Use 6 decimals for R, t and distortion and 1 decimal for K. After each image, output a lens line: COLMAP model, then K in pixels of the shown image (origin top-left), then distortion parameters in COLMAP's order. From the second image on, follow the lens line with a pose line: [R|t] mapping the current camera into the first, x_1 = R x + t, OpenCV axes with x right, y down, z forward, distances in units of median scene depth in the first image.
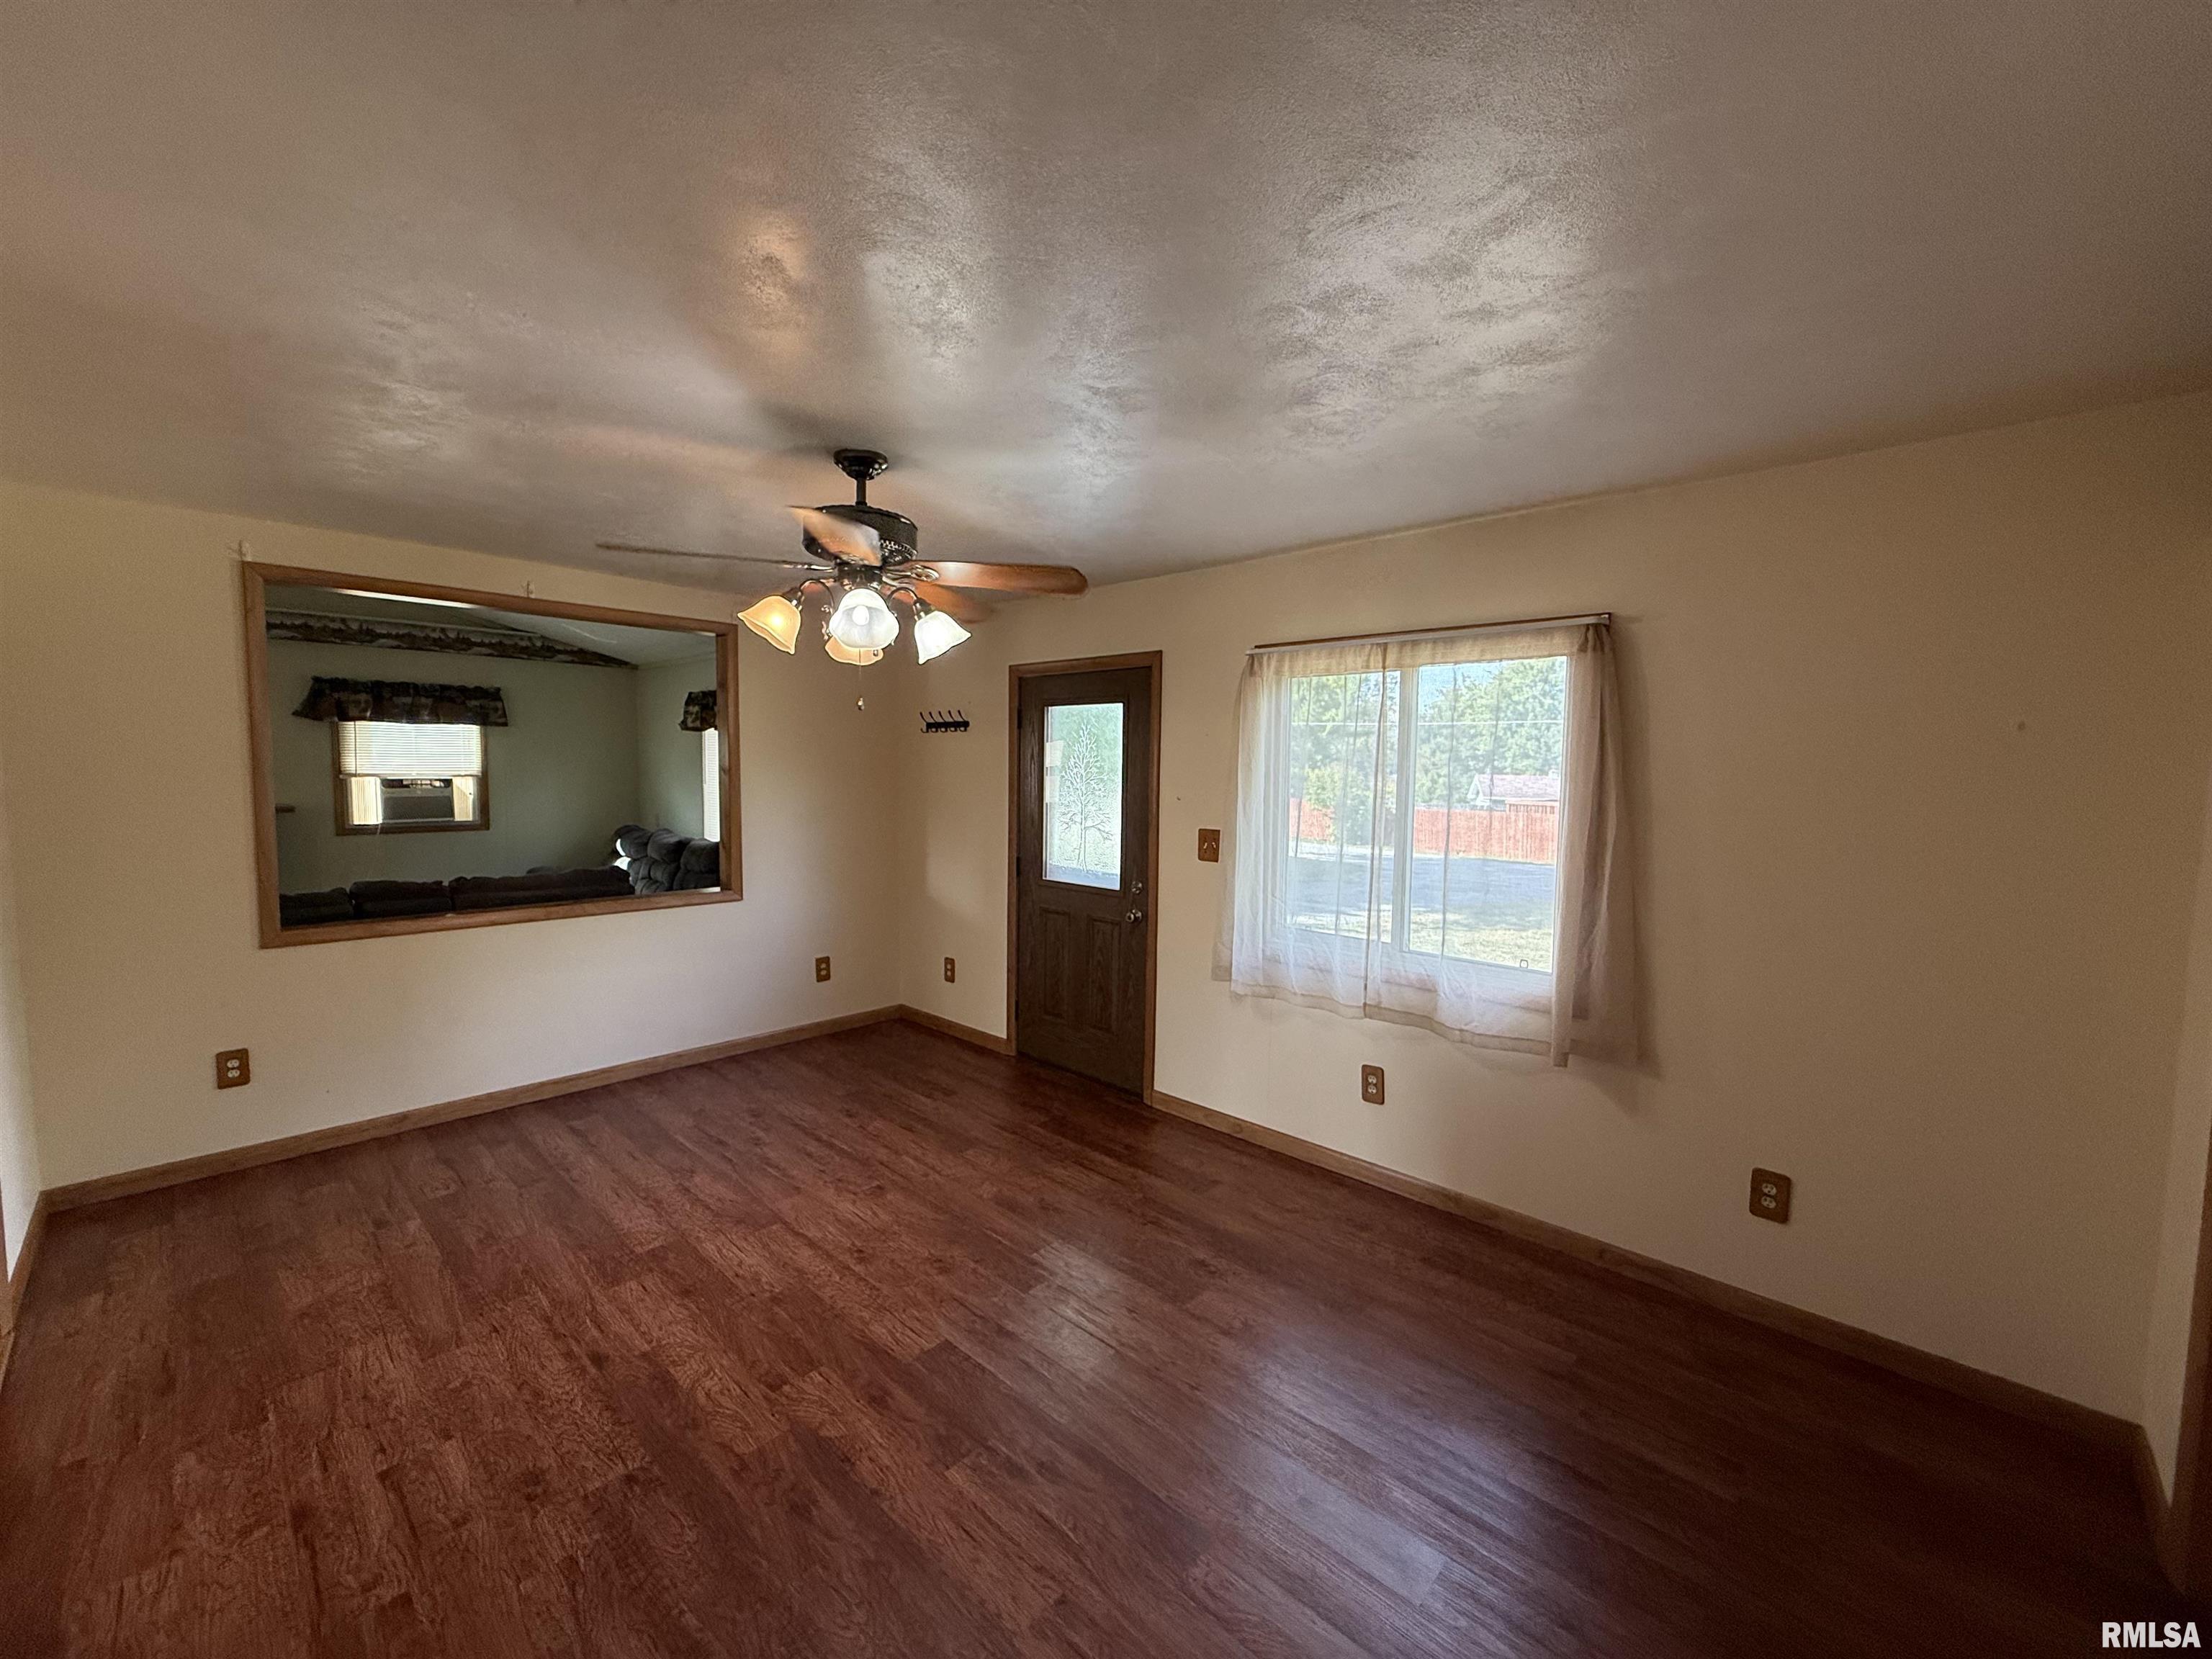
lens RADIAL K [[879.7, 0, 1101.0], [0, 879.7, 825.5], [0, 0, 1]] dist [0.000609, -0.000494]
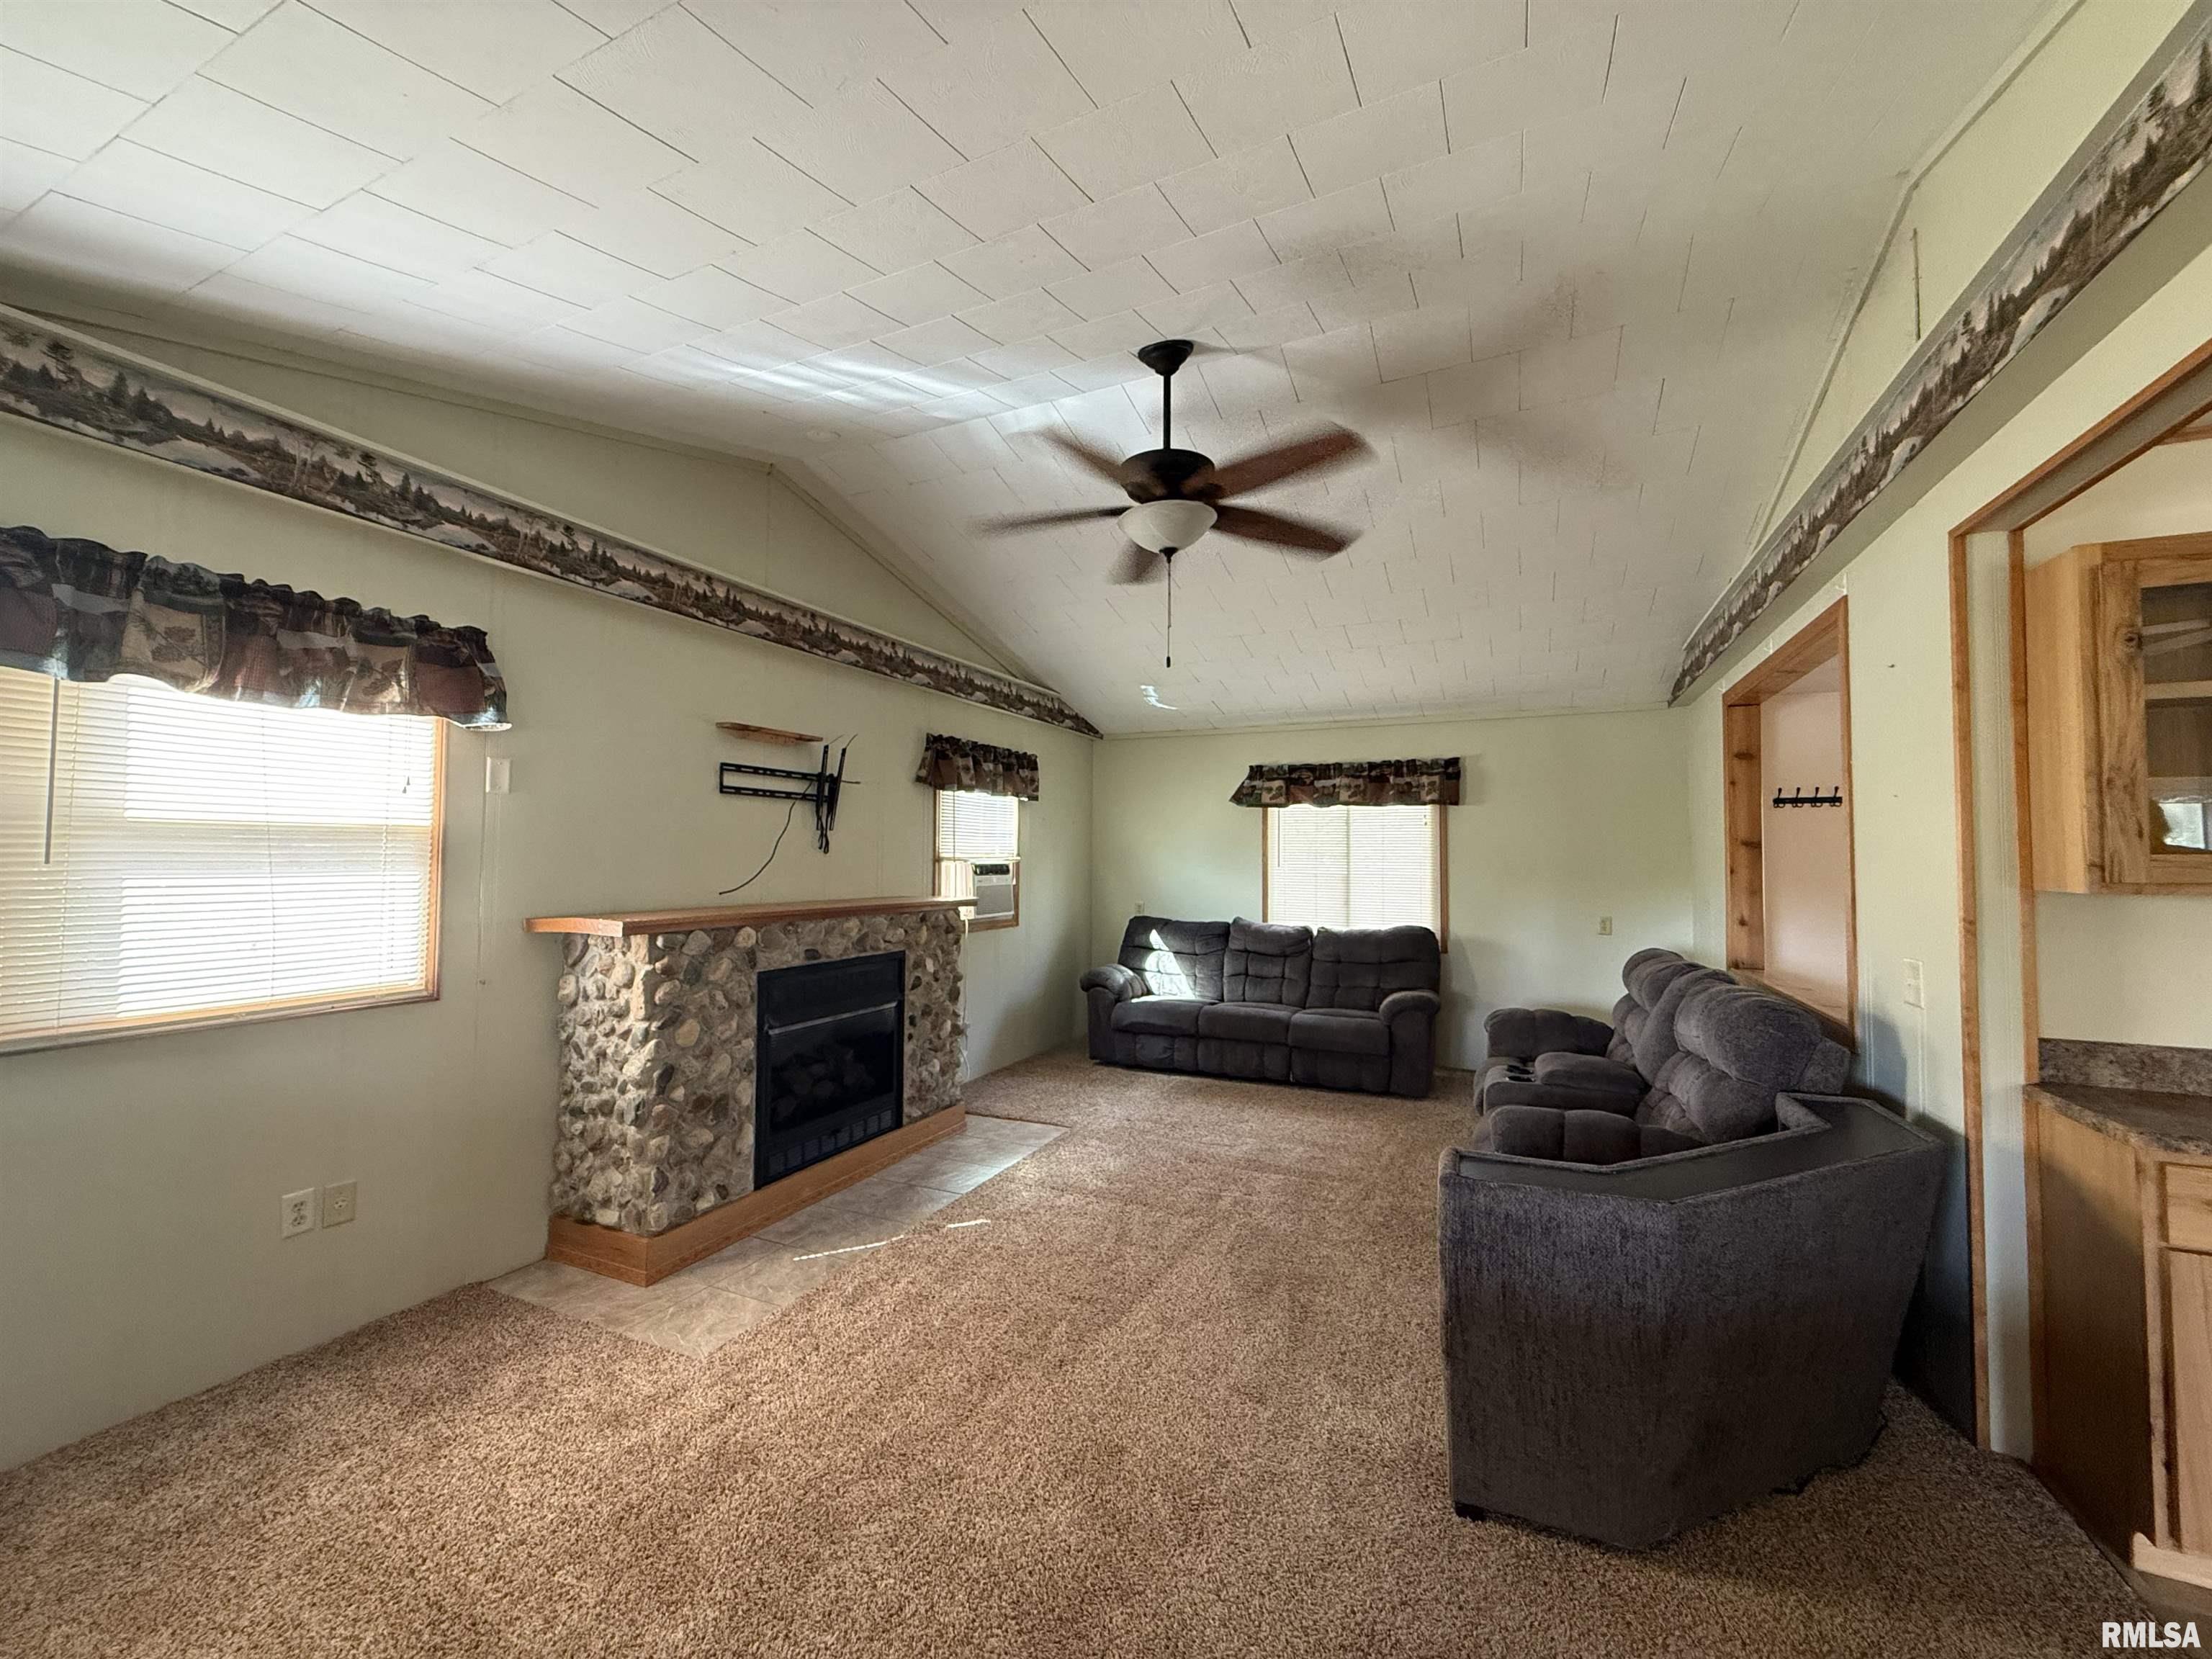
lens RADIAL K [[879.7, 0, 1101.0], [0, 879.7, 825.5], [0, 0, 1]] dist [0.000609, -0.000494]
pose [[0.952636, 0.003113, 0.304097, -0.917877], [0.028621, 0.994592, -0.099842, -0.004455], [-0.302763, 0.103817, 0.947395, 0.200925]]
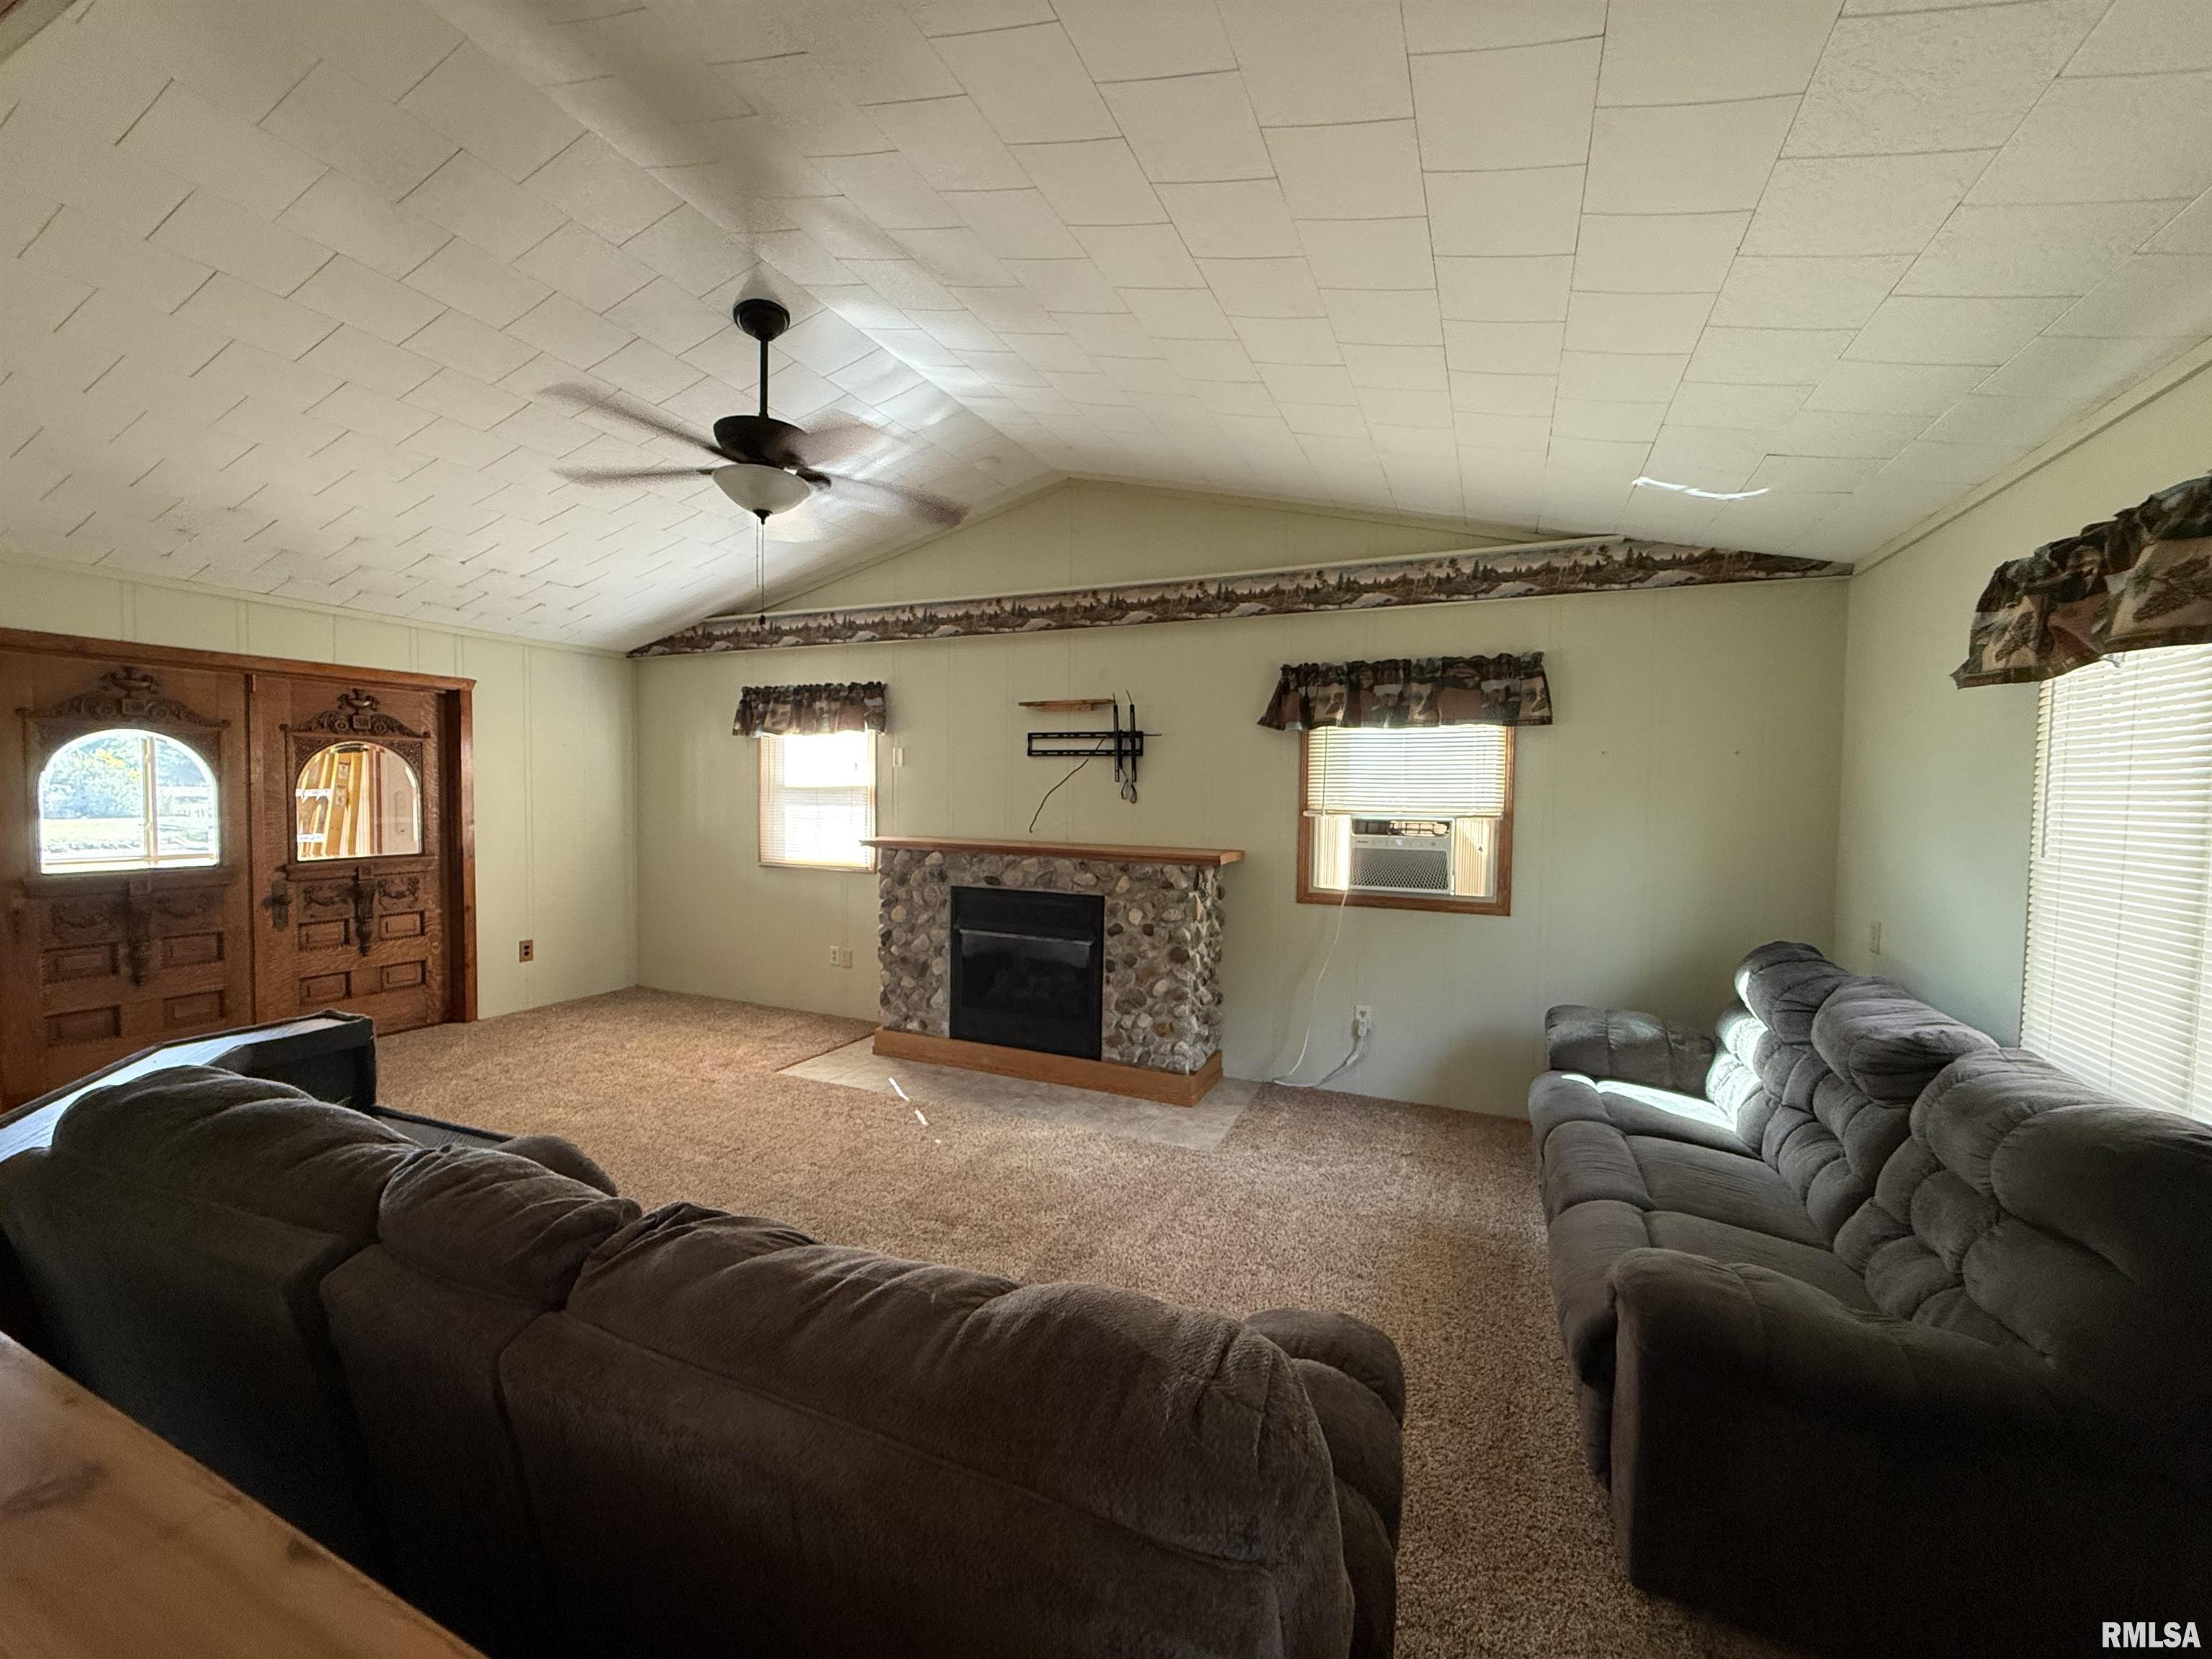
lens RADIAL K [[879.7, 0, 1101.0], [0, 879.7, 825.5], [0, 0, 1]] dist [0.000609, -0.000494]
pose [[0.319550, 0.027235, -0.947178, -0.273760], [-0.077081, 0.997021, 0.002663, -0.034952], [0.944429, 0.072158, 0.320698, 0.611893]]
